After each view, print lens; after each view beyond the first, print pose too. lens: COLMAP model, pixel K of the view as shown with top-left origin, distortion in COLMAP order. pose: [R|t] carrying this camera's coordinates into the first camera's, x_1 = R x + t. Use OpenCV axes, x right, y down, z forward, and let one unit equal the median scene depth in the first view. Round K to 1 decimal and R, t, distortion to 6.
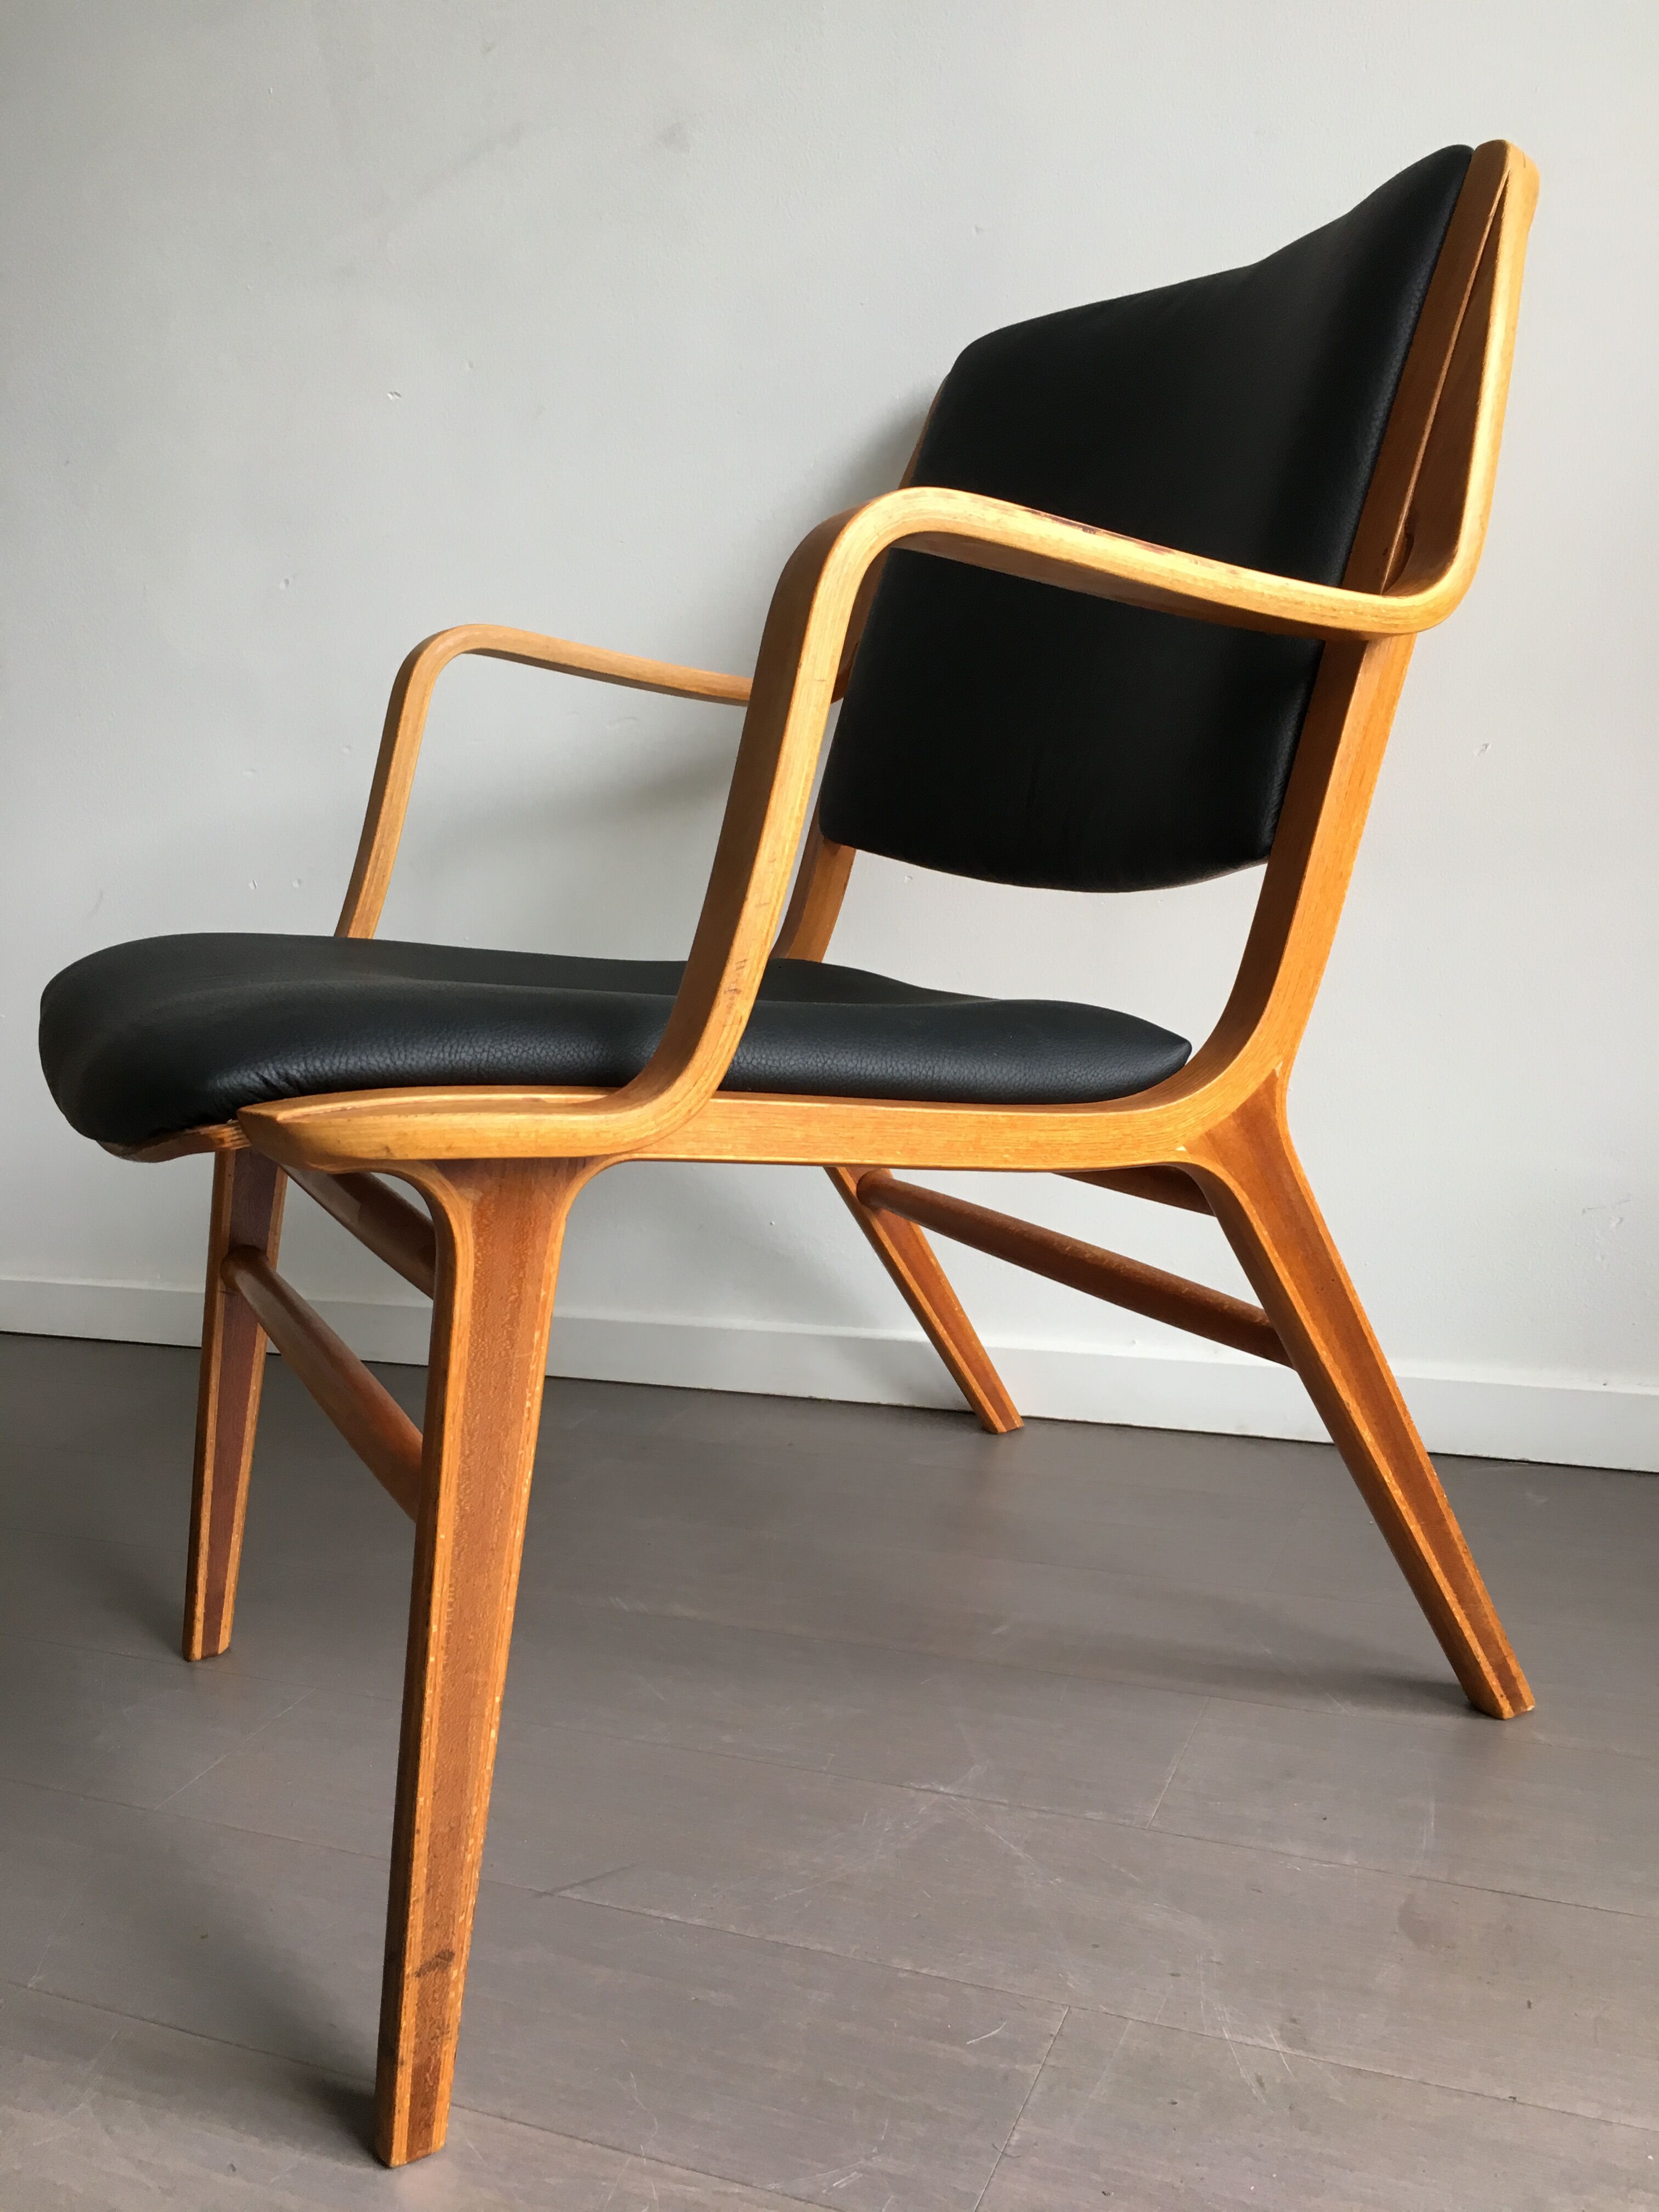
lens RADIAL K [[1941.6, 0, 829.5], [0, 1941.6, 1106.0], [0, 0, 1]] dist [0.091723, -0.152647]
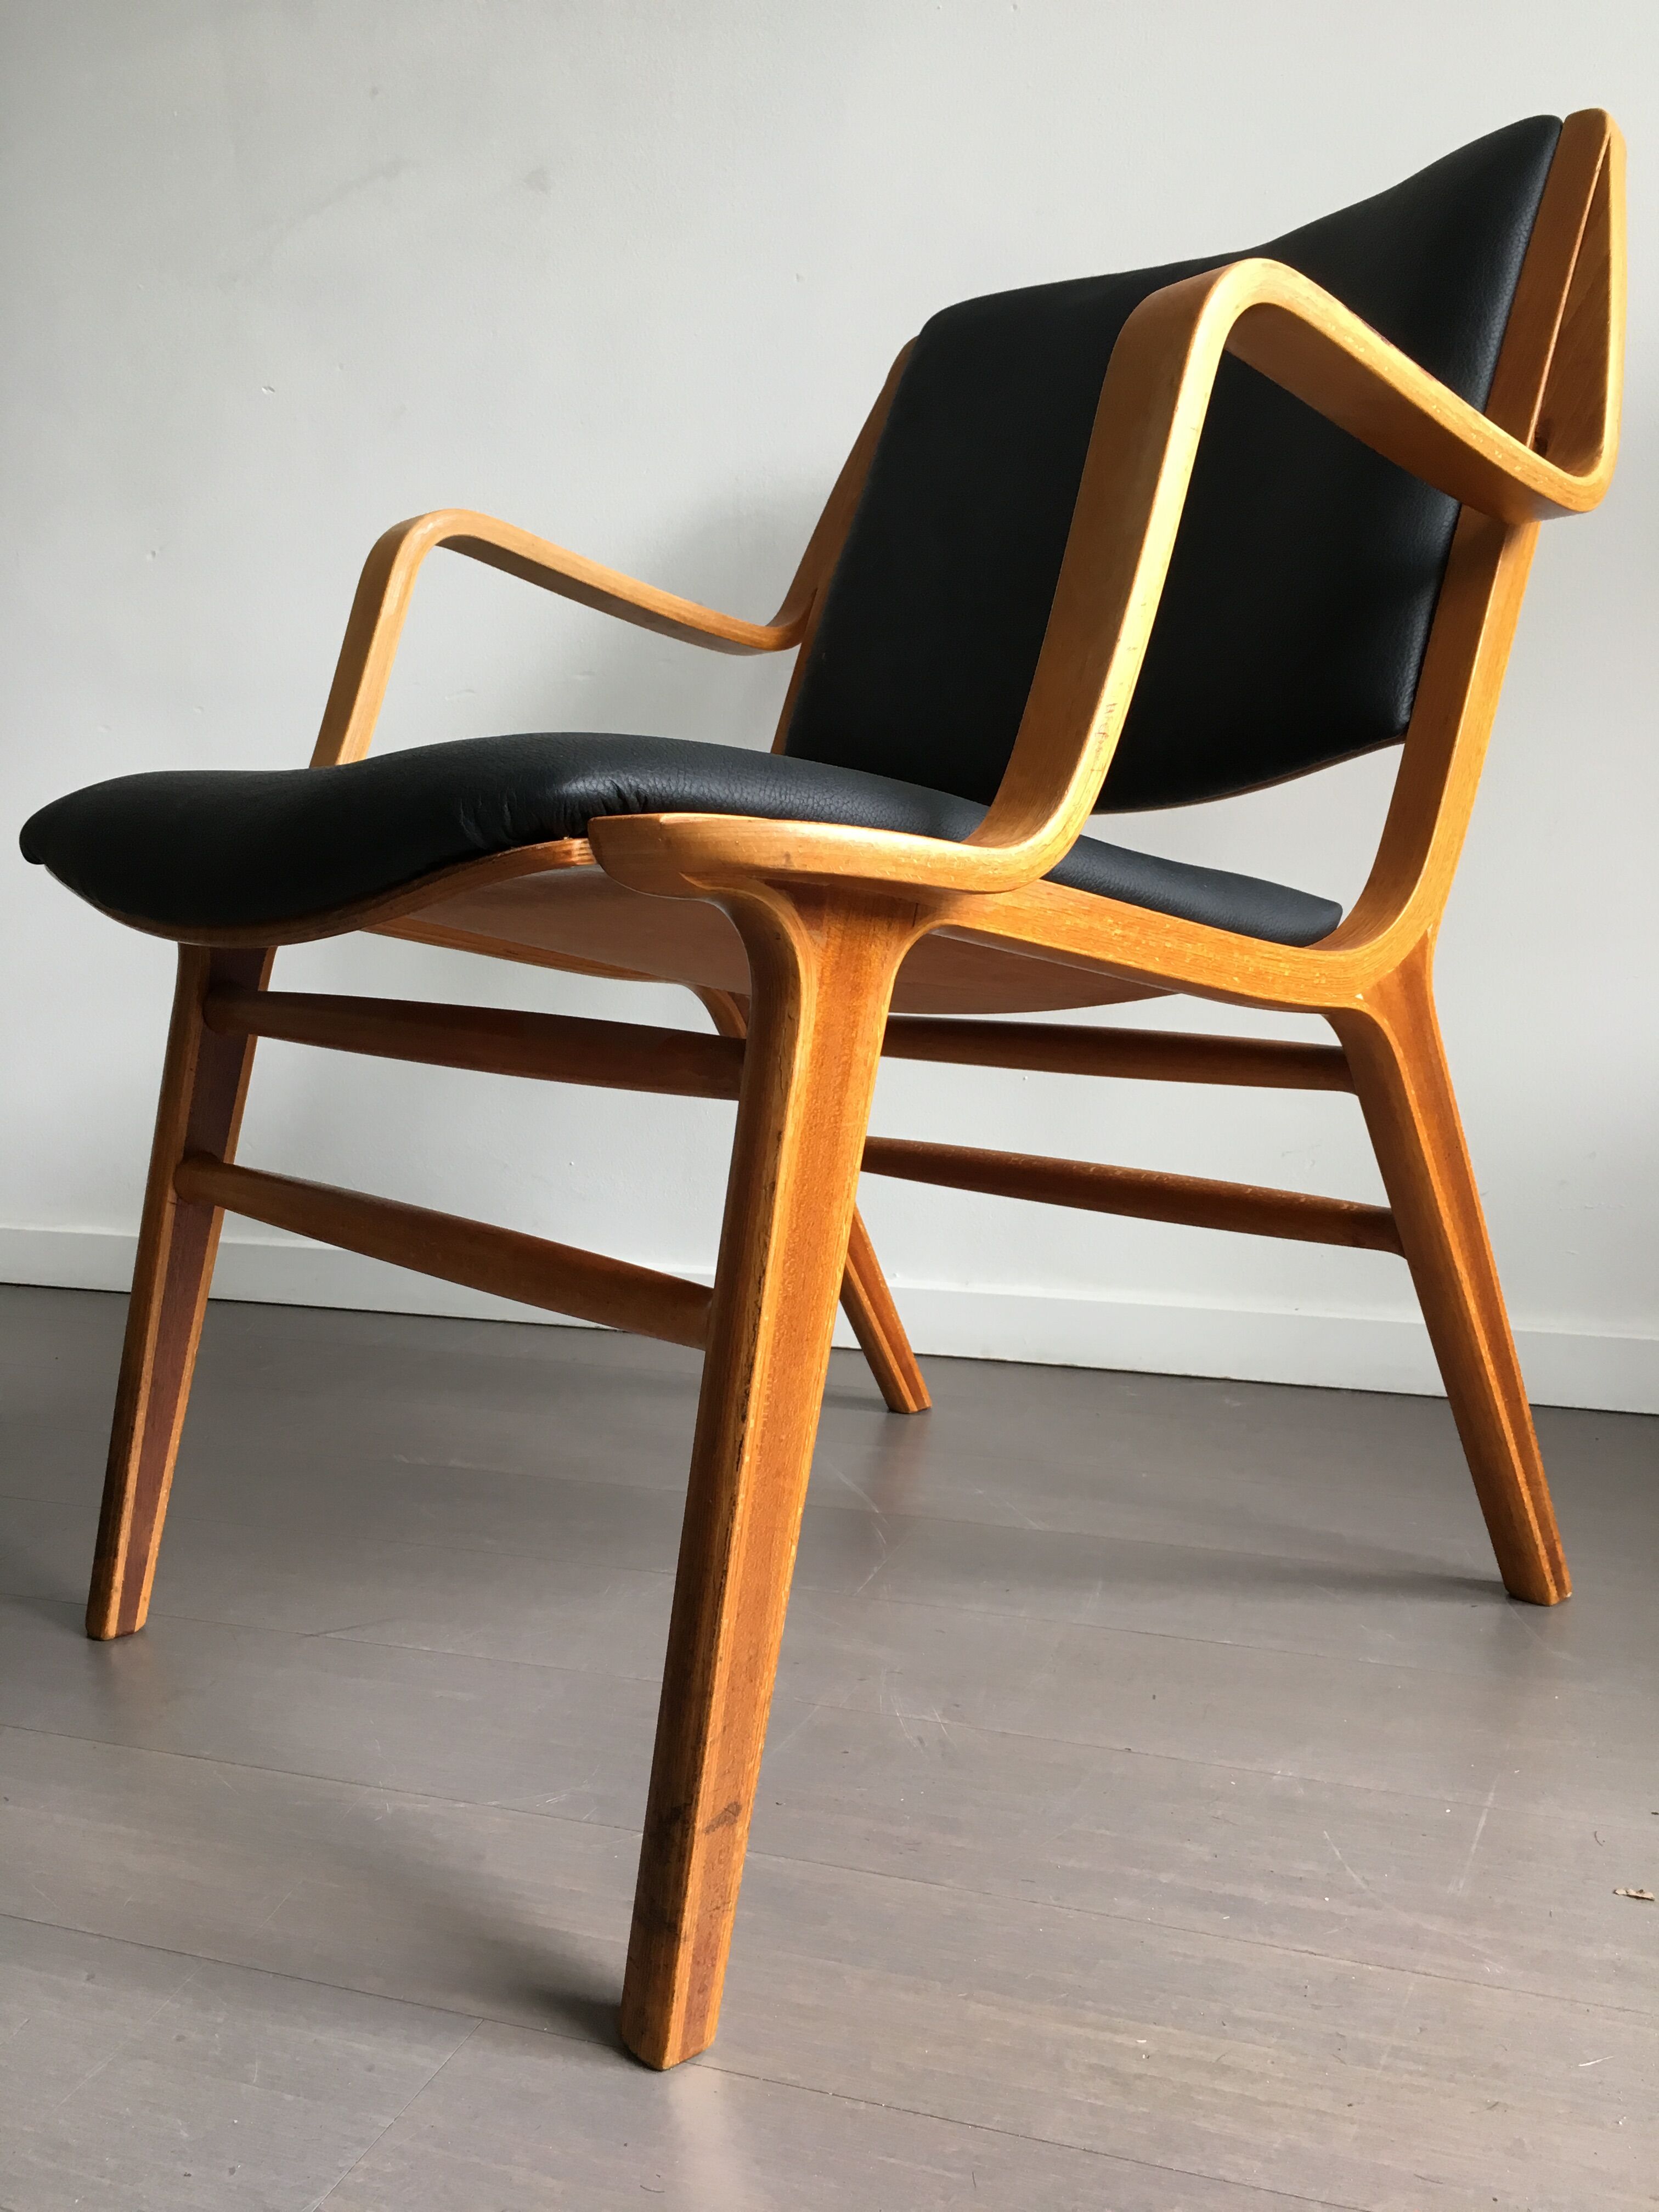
lens RADIAL K [[1941.6, 0, 829.5], [0, 1941.6, 1106.0], [0, 0, 1]] dist [0.091723, -0.152647]
pose [[0.965227, 0.033846, 0.259214, -0.390741], [-0.010681, 0.995861, -0.090259, 0.195382], [-0.261196, 0.084352, 0.961593, 0.114611]]
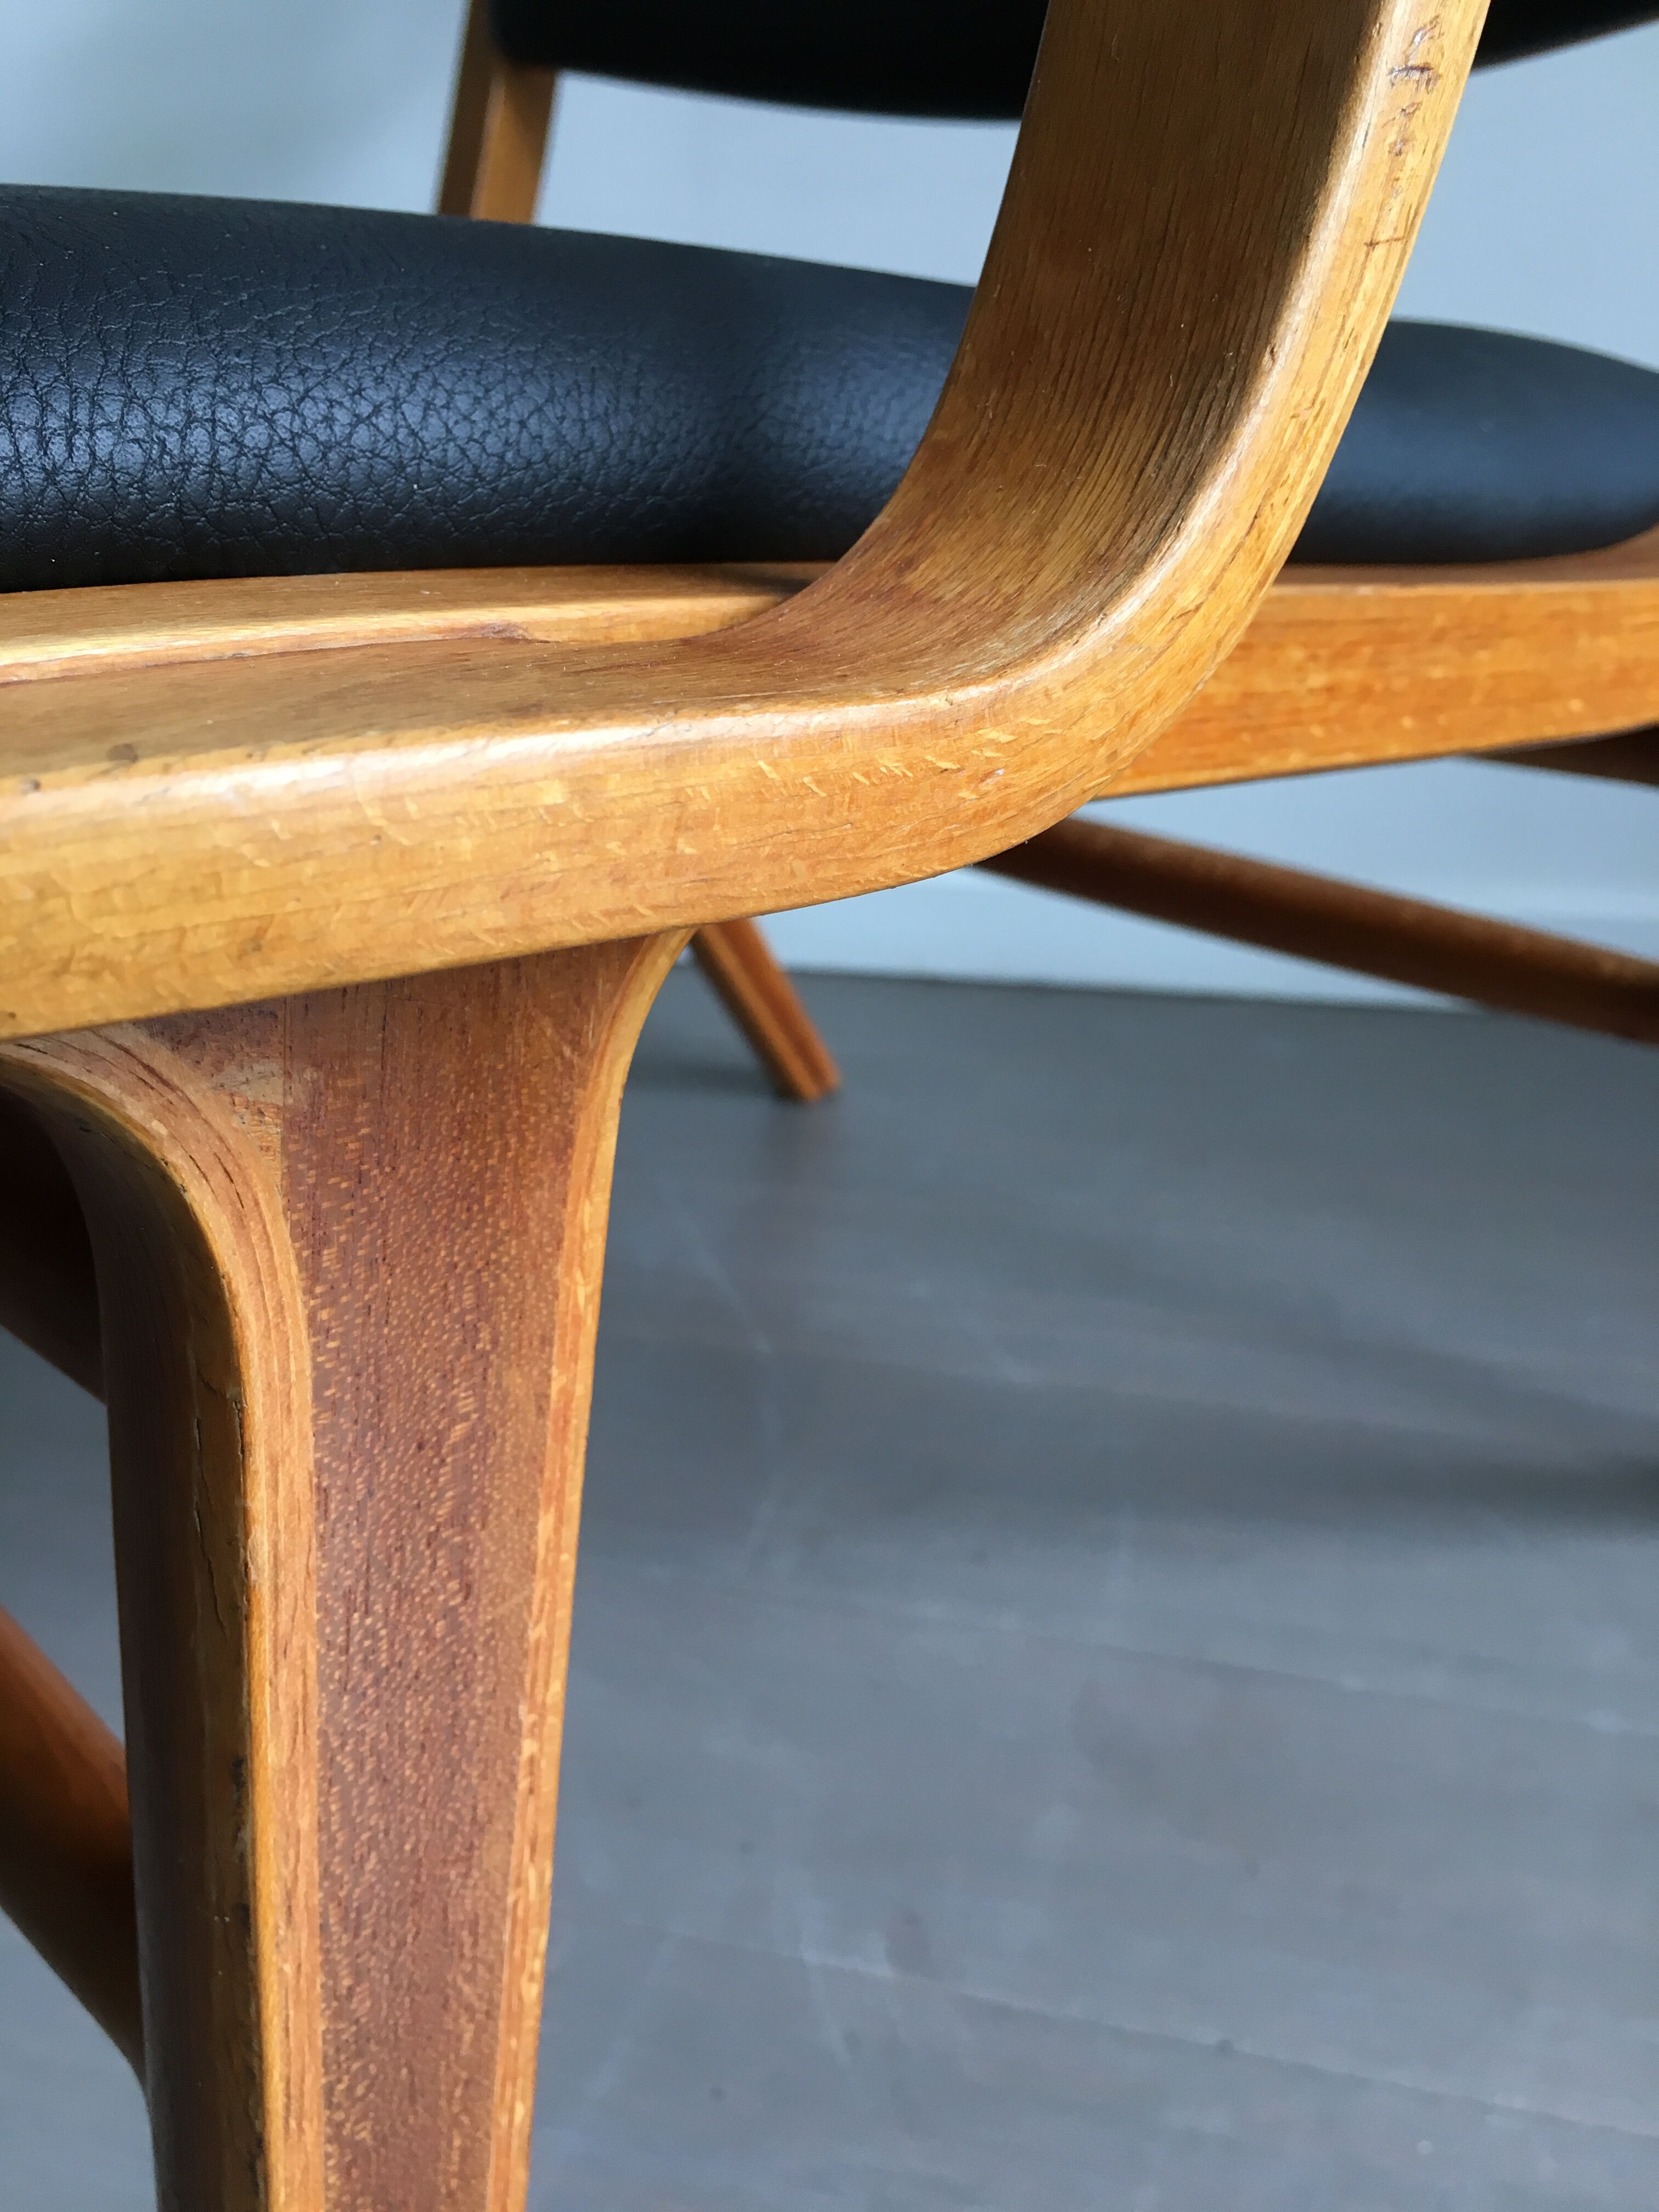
lens RADIAL K [[1941.6, 0, 829.5], [0, 1941.6, 1106.0], [0, 0, 1]] dist [0.091723, -0.152647]
pose [[0.949473, -0.129977, 0.285669, -0.176894], [0.051512, 0.962409, 0.266676, -0.008627], [-0.309592, -0.238486, 0.920477, 0.727499]]
